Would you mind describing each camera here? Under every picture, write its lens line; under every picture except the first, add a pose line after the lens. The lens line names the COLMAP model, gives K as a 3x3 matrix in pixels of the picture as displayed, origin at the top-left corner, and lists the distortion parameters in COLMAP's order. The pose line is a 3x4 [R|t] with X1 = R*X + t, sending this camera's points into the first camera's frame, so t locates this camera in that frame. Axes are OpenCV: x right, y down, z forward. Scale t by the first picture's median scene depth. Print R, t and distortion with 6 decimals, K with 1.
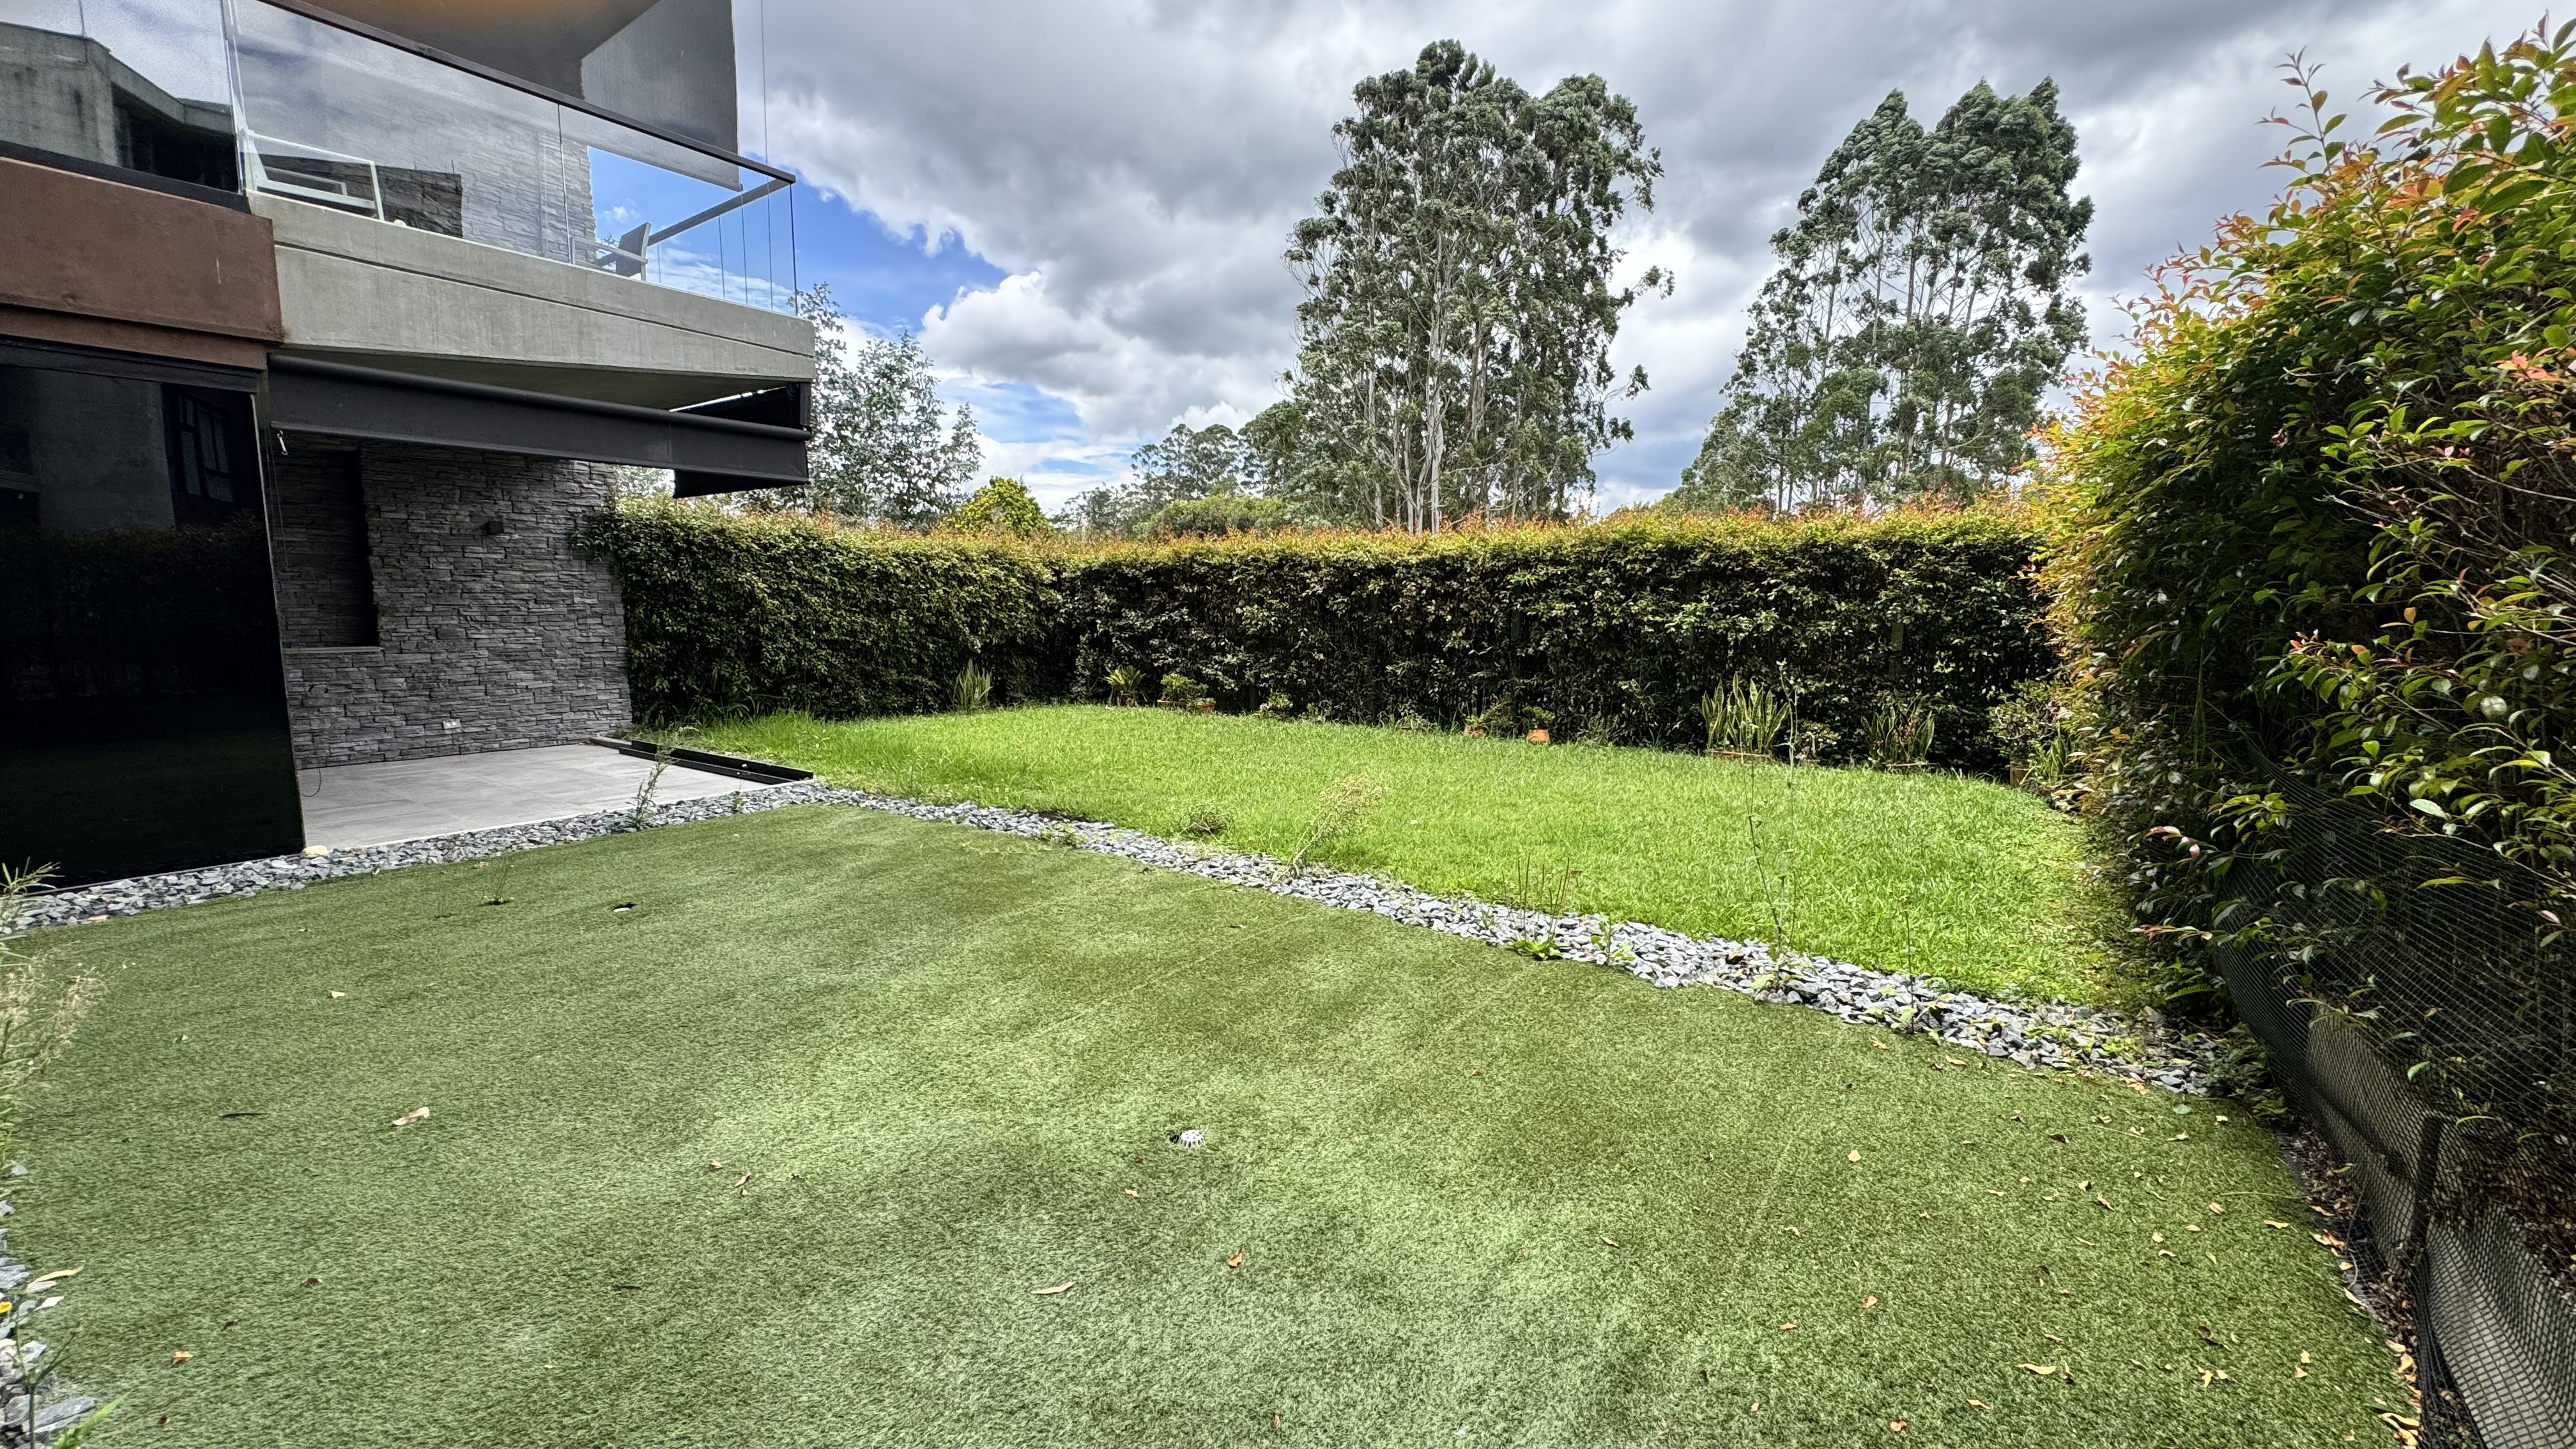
lens RADIAL K [[1026.4, 0, 1290.5], [0, 1026.4, 719.3], [0, 0, 1]] dist [-0.001975, 0.000159]
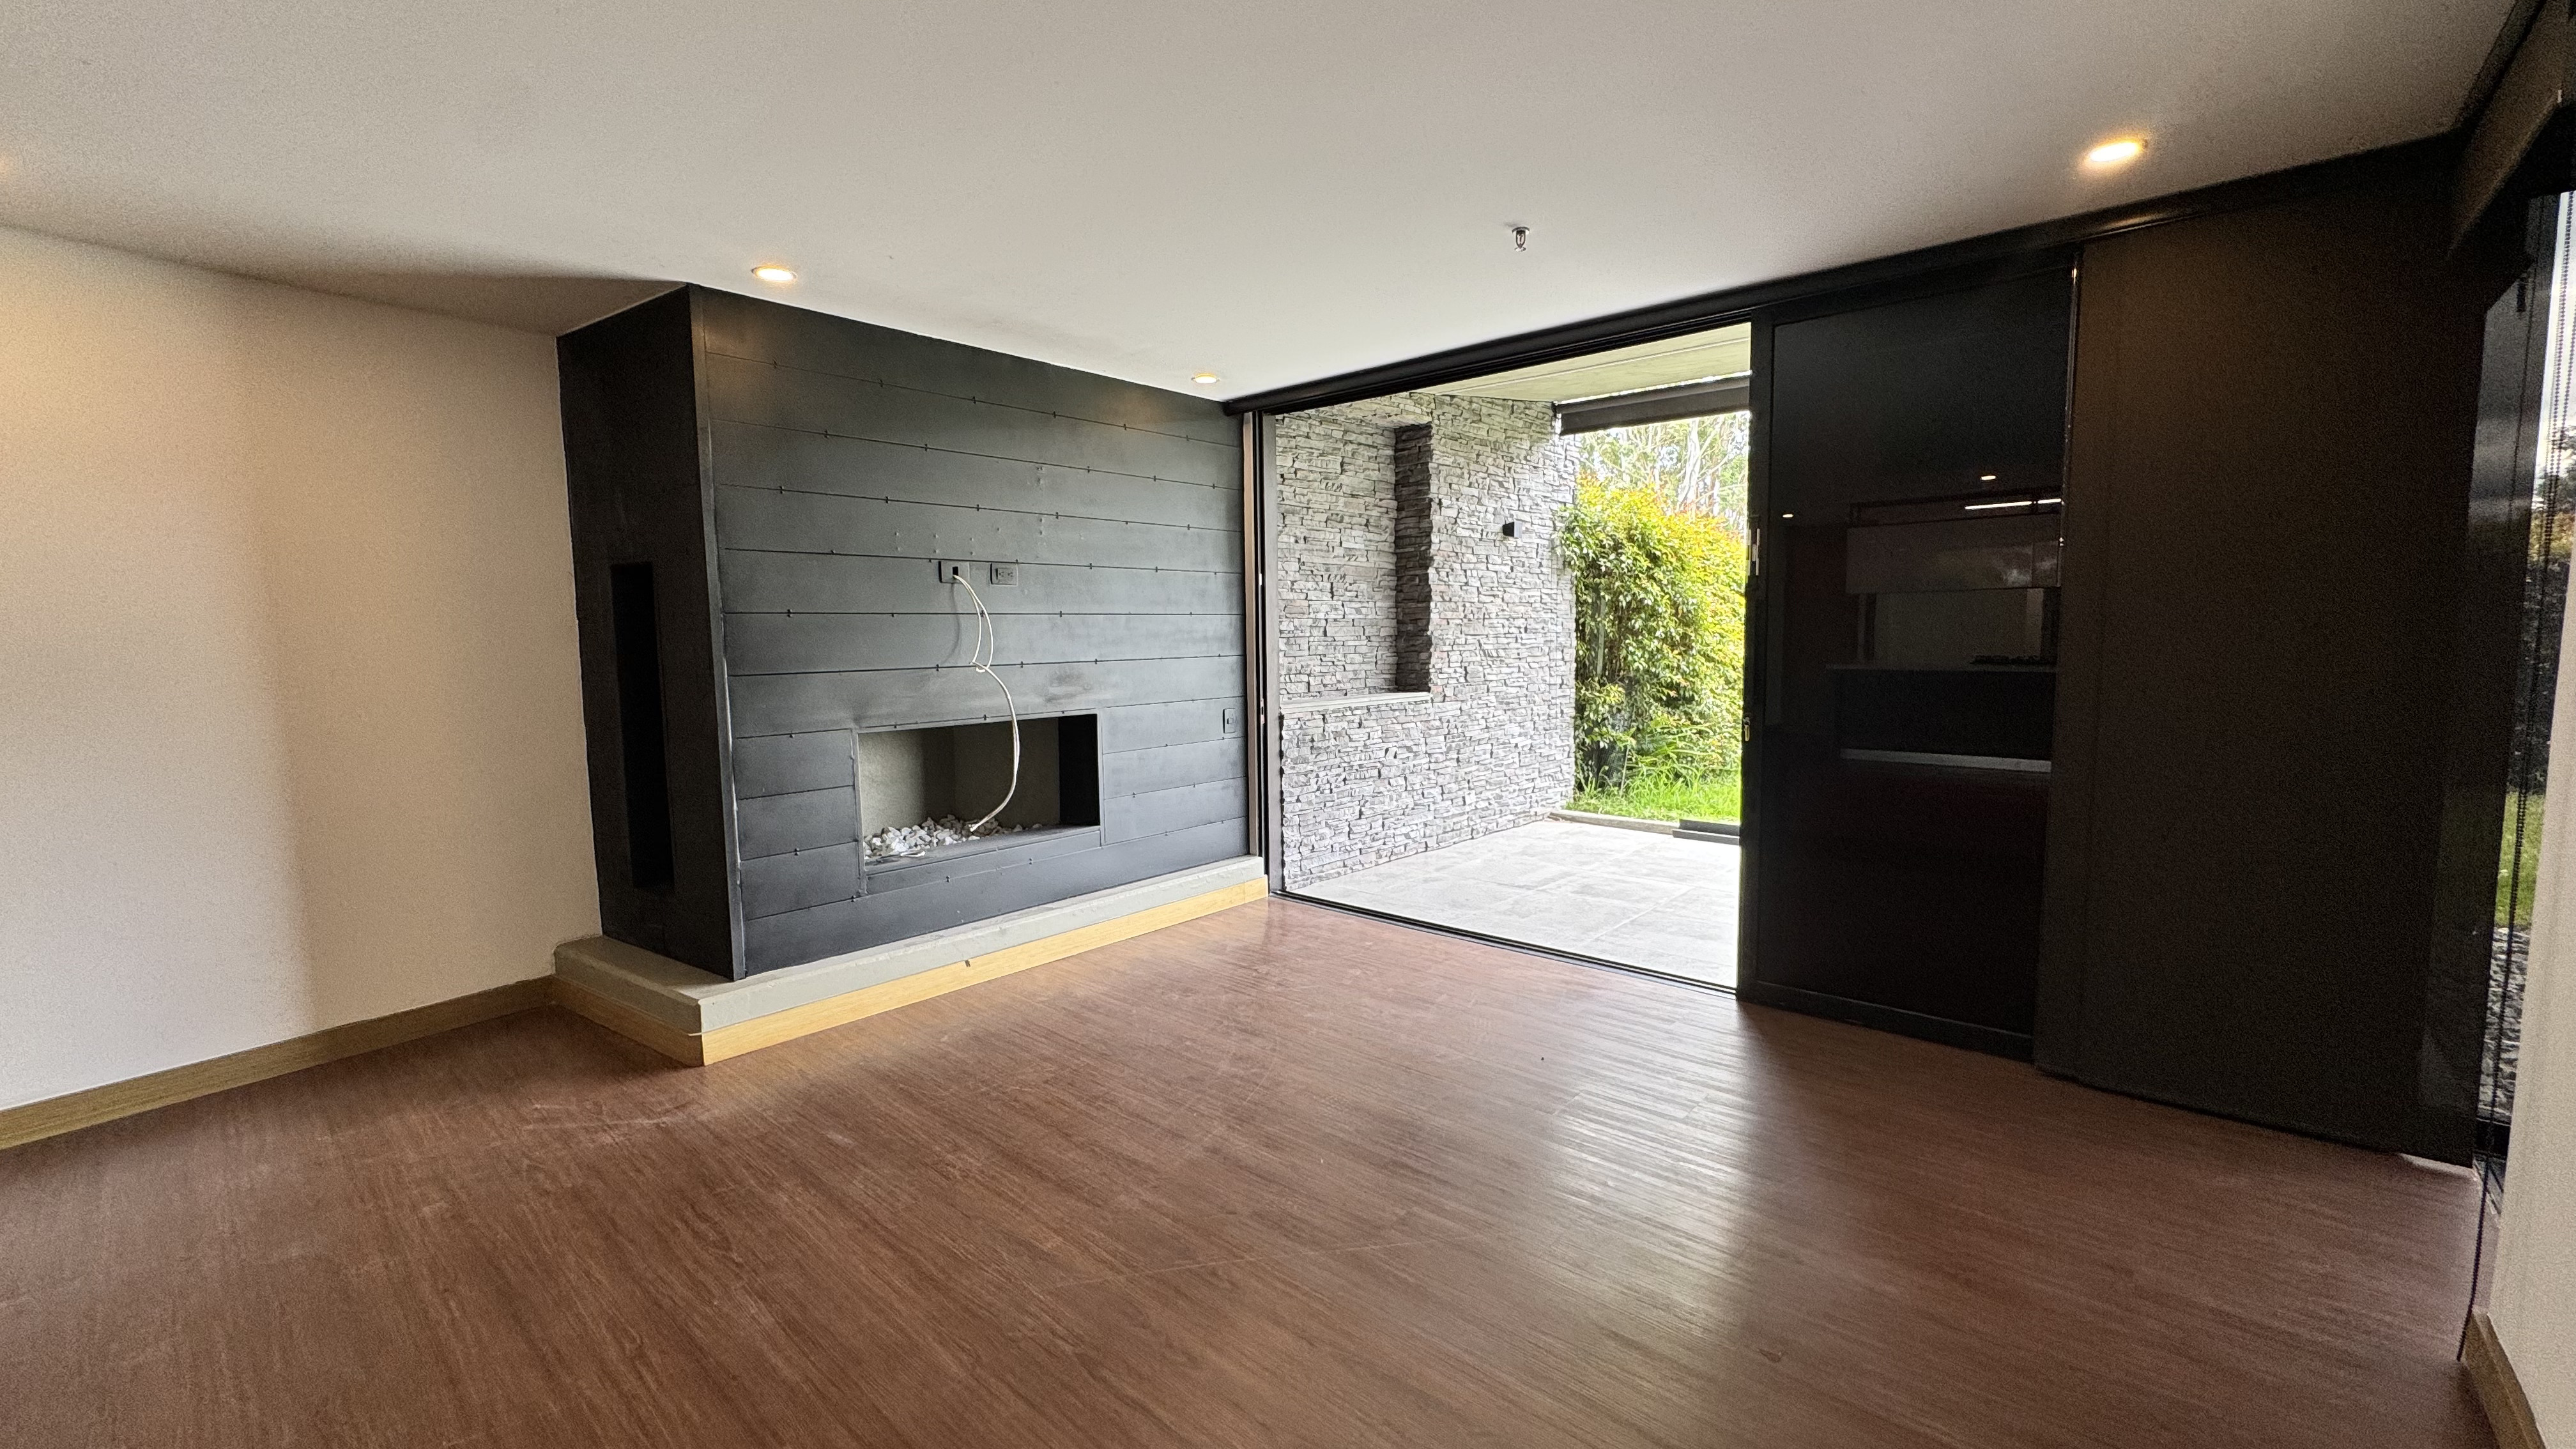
lens RADIAL K [[1026.4, 0, 1284.5], [0, 1026.4, 716.1], [0, 0, 1]] dist [-0.001975, 0.000159]
pose [[0.995106, -0.006165, -0.098620, -0.884987], [0.002748, 0.999392, -0.034745, -0.028634], [0.098774, 0.034304, 0.994518, 0.260920]]
